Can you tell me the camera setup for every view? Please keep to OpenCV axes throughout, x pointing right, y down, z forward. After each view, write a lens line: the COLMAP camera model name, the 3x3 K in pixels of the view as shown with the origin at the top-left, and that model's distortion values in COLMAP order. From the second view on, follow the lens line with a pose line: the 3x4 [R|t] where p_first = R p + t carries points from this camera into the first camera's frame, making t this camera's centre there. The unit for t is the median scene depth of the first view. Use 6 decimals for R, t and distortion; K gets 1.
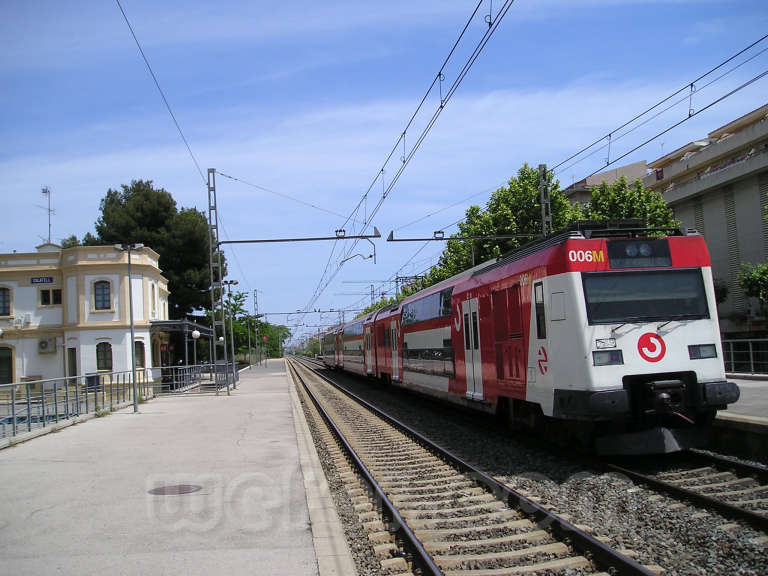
lens RADIAL K [[791.0, 0, 397.2], [0, 791.0, 288.3], [0, 0, 1]] dist [-0.121168, 0.051096]
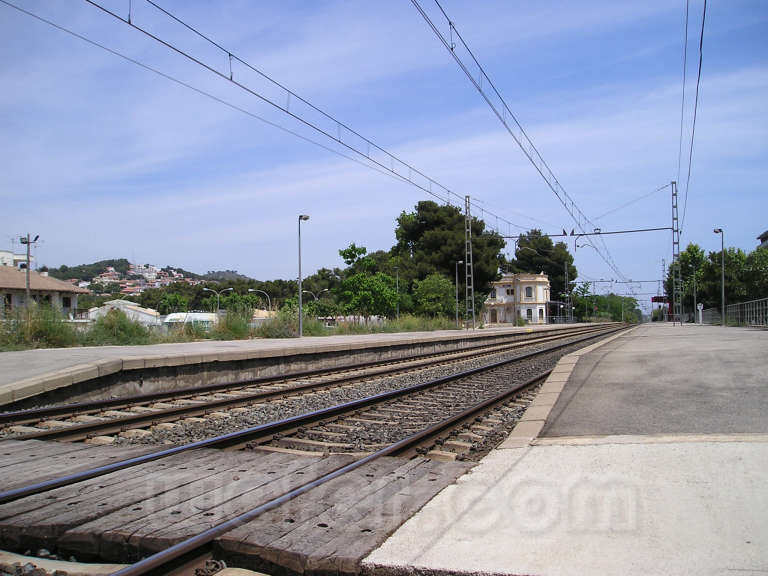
lens RADIAL K [[791.0, 0, 397.2], [0, 791.0, 288.3], [0, 0, 1]] dist [-0.121168, 0.051096]
pose [[0.895726, 0.017949, -0.444243, 0.459035], [0.001635, 0.999045, 0.043661, -0.128952], [0.444603, -0.039835, 0.894842, -1.751440]]
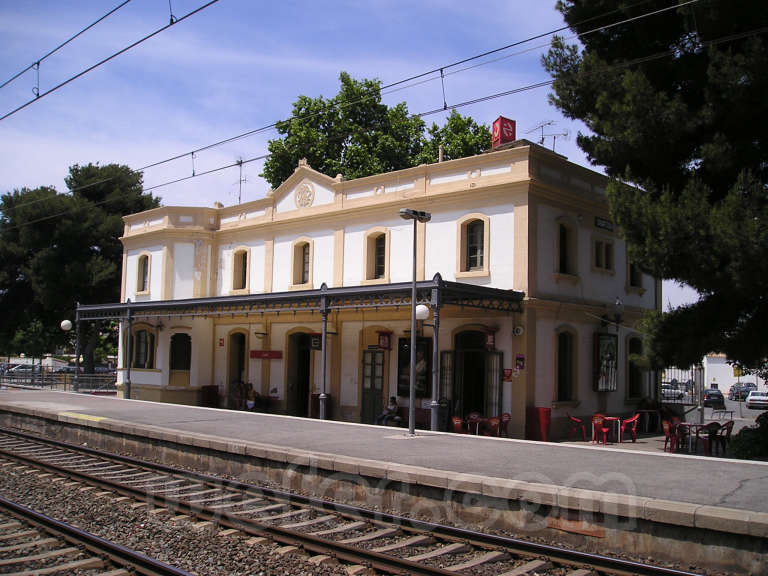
lens RADIAL K [[791.0, 0, 397.2], [0, 791.0, 288.3], [0, 0, 1]] dist [-0.121168, 0.051096]
pose [[-0.782486, -0.019130, -0.622374, -0.043249], [0.066211, 0.991305, -0.113714, 0.131261], [0.619138, -0.130188, -0.774415, 1.804210]]
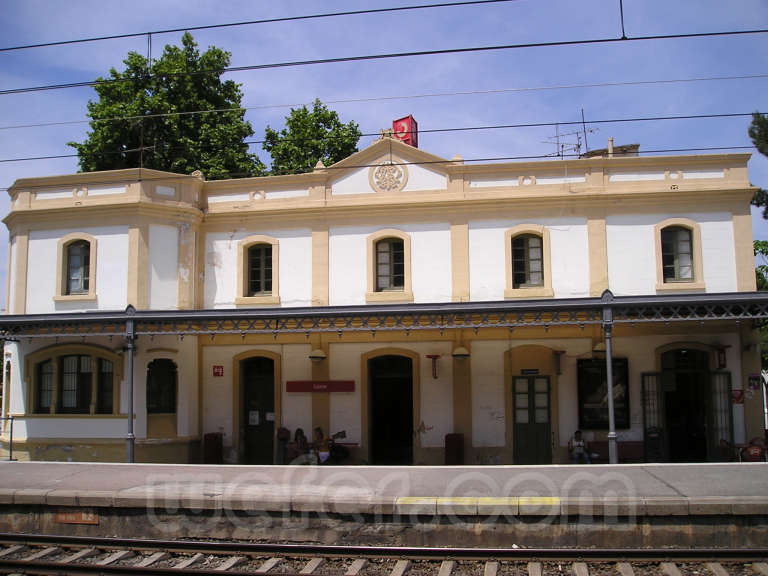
lens RADIAL K [[791.0, 0, 397.2], [0, 791.0, 288.3], [0, 0, 1]] dist [-0.121168, 0.051096]
pose [[-0.295198, -0.057079, -0.953730, 0.087364], [0.098475, 0.991080, -0.089795, 0.090696], [0.950348, -0.120426, -0.286943, 1.389856]]
